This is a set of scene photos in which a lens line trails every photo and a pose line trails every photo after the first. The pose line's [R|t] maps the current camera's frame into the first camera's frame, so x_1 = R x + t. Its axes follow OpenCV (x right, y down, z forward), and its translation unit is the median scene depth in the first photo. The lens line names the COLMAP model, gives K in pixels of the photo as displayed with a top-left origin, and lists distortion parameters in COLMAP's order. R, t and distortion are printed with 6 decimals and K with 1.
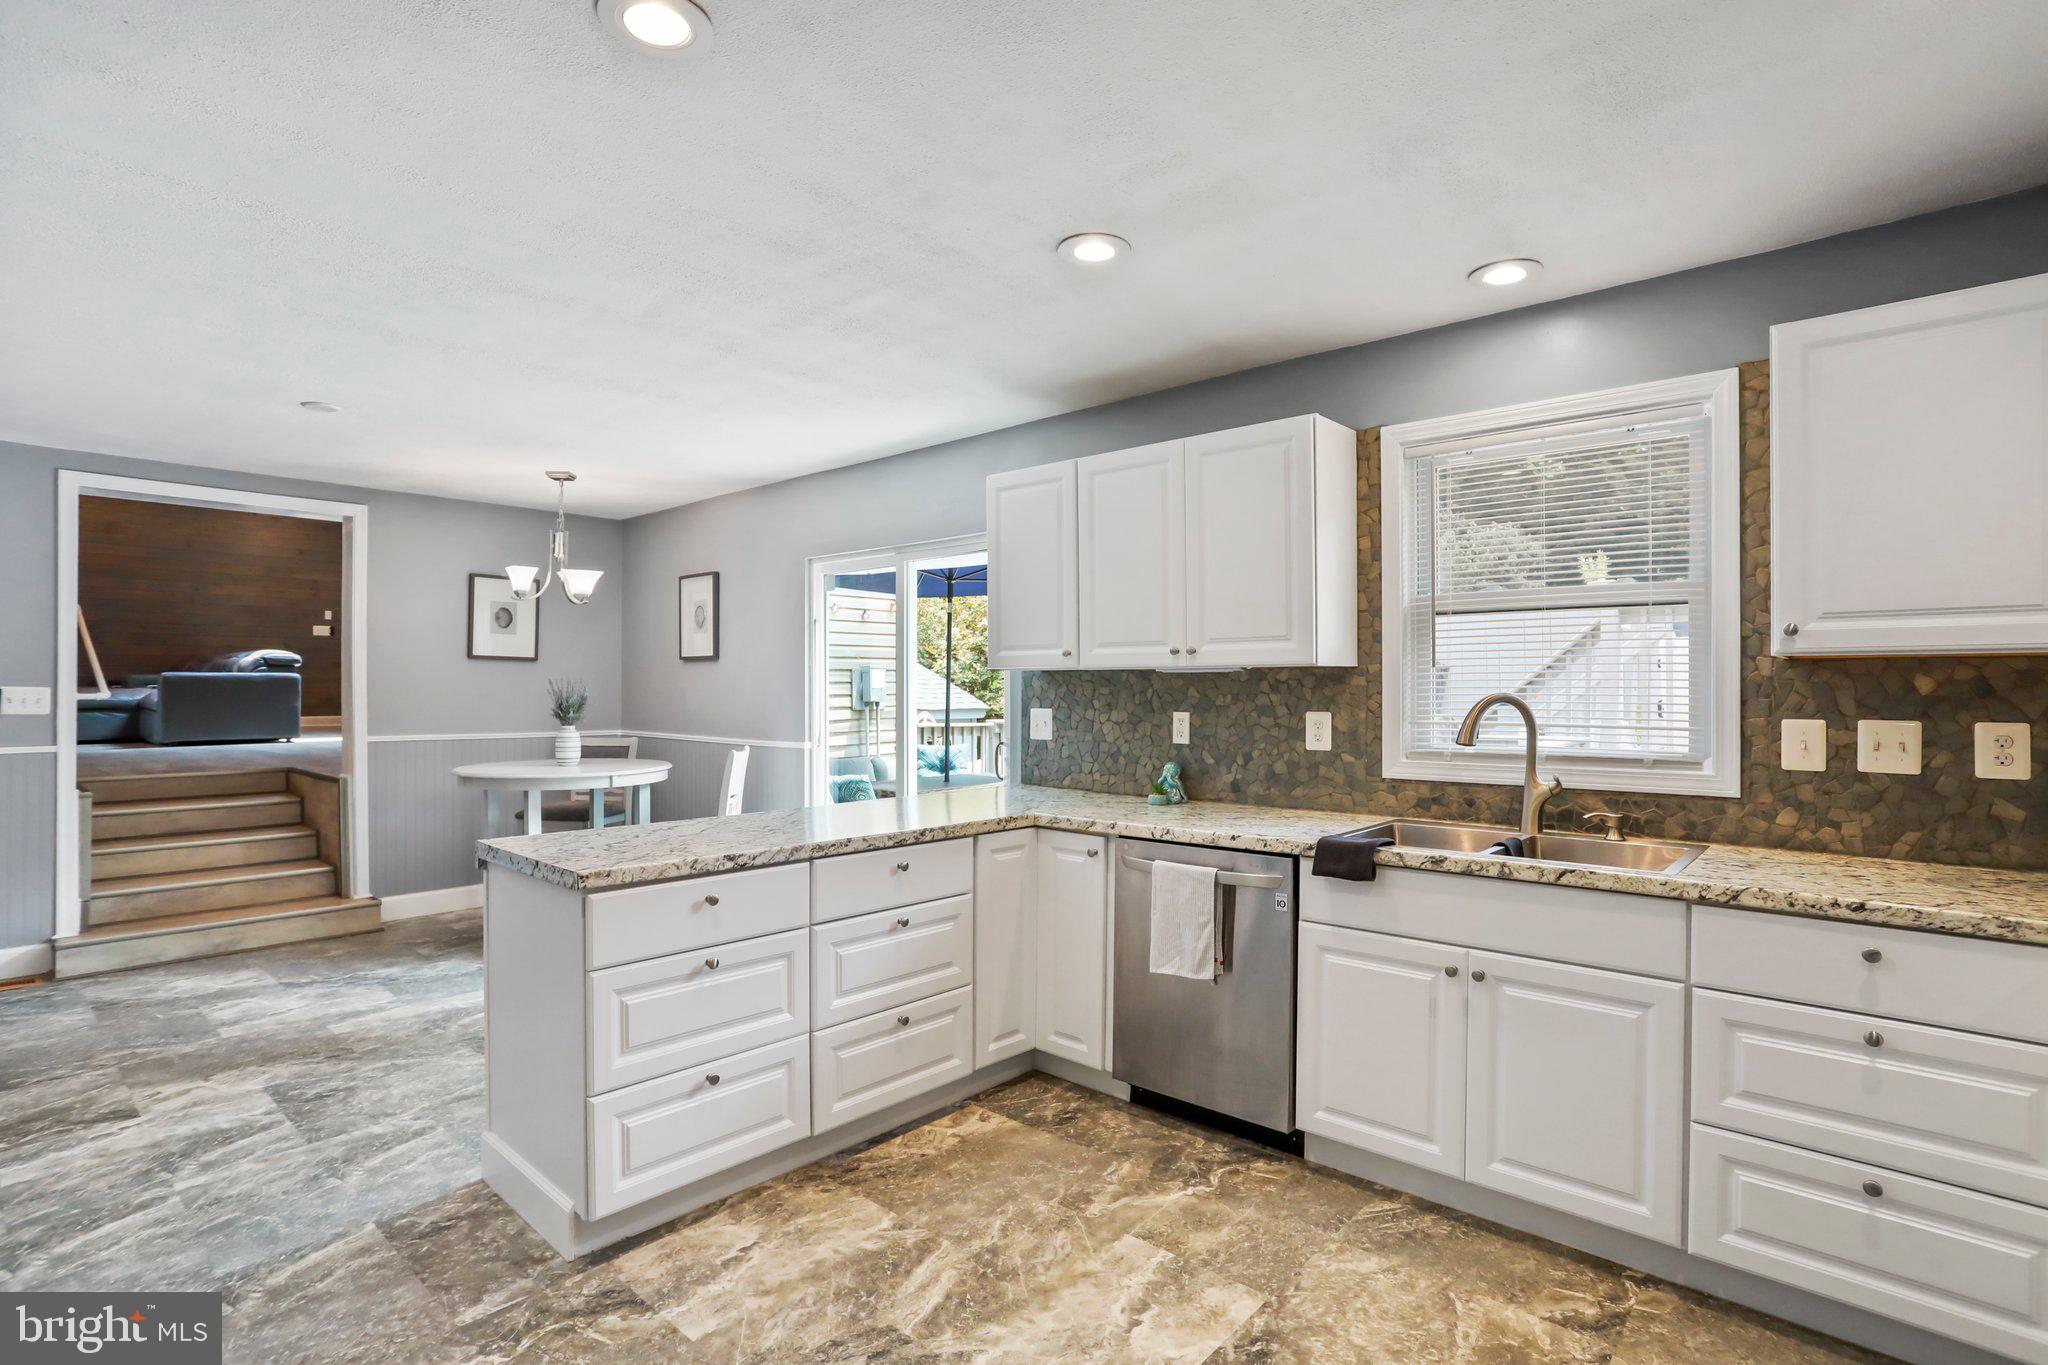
lens RADIAL K [[998.2, 0, 1036.7], [0, 998.2, 692.4], [0, 0, 1]] dist [-0.041026, 0.019757]
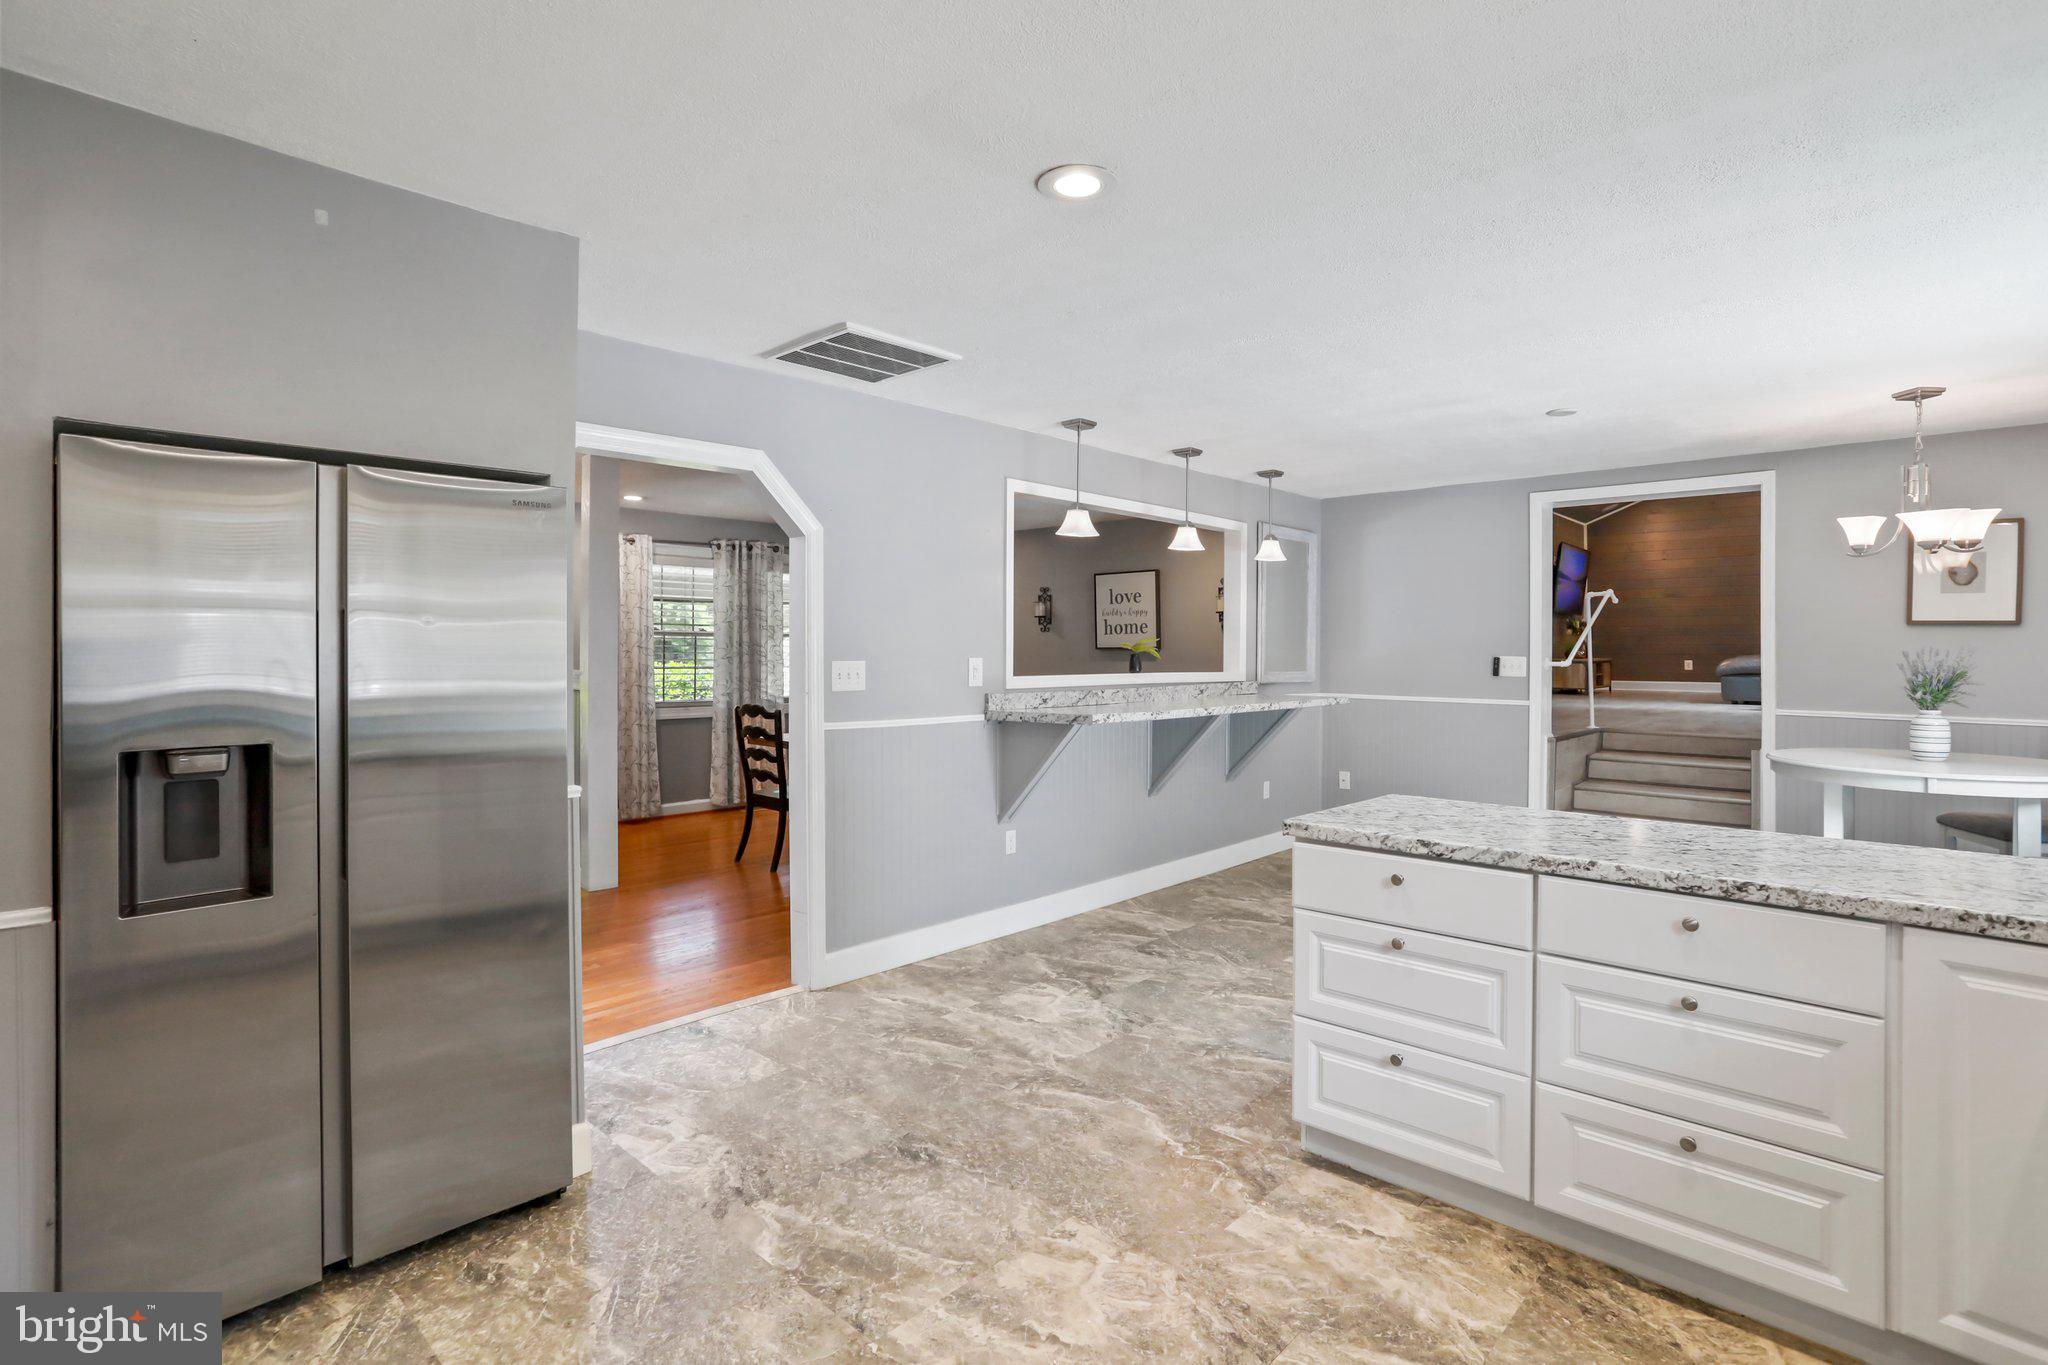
lens RADIAL K [[998.2, 0, 1027.0], [0, 998.2, 649.3], [0, 0, 1]] dist [-0.041026, 0.019757]
pose [[-0.024416, -0.000143, -0.999702, 0.574826], [-0.006948, 0.999976, 0.000027, -0.016639], [0.999678, 0.006946, -0.024416, 0.552358]]
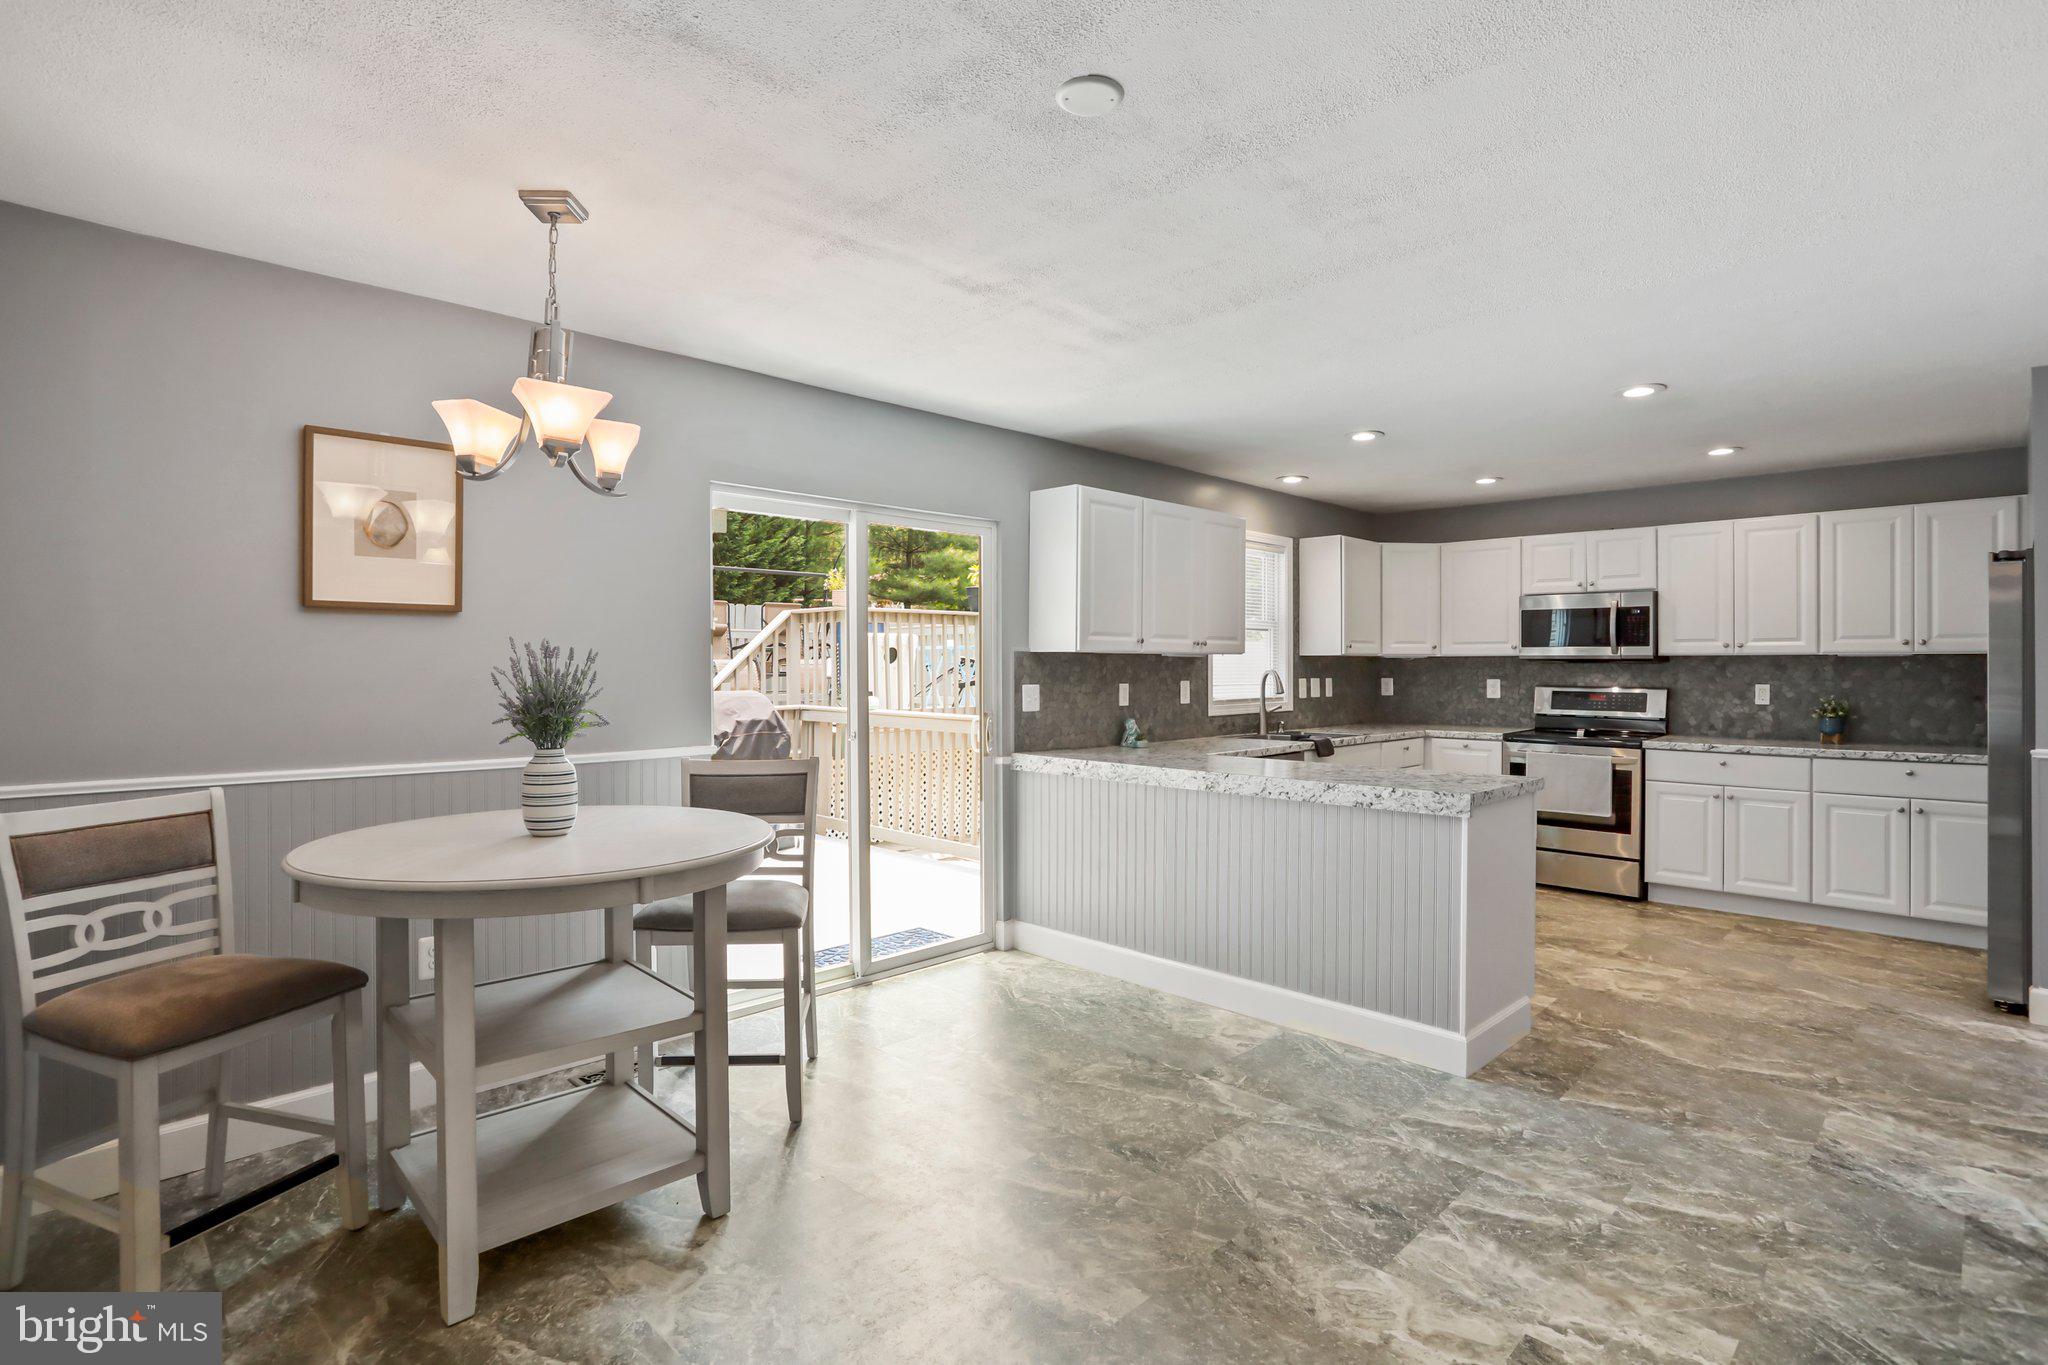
lens RADIAL K [[998.2, 0, 1029.3], [0, 998.2, 667.1], [0, 0, 1]] dist [-0.041026, 0.019757]
pose [[0.055834, 0.002958, 0.998436, -1.660852], [0.006251, 0.999975, -0.003312, -0.000027], [-0.998421, 0.006426, 0.055814, 1.356437]]
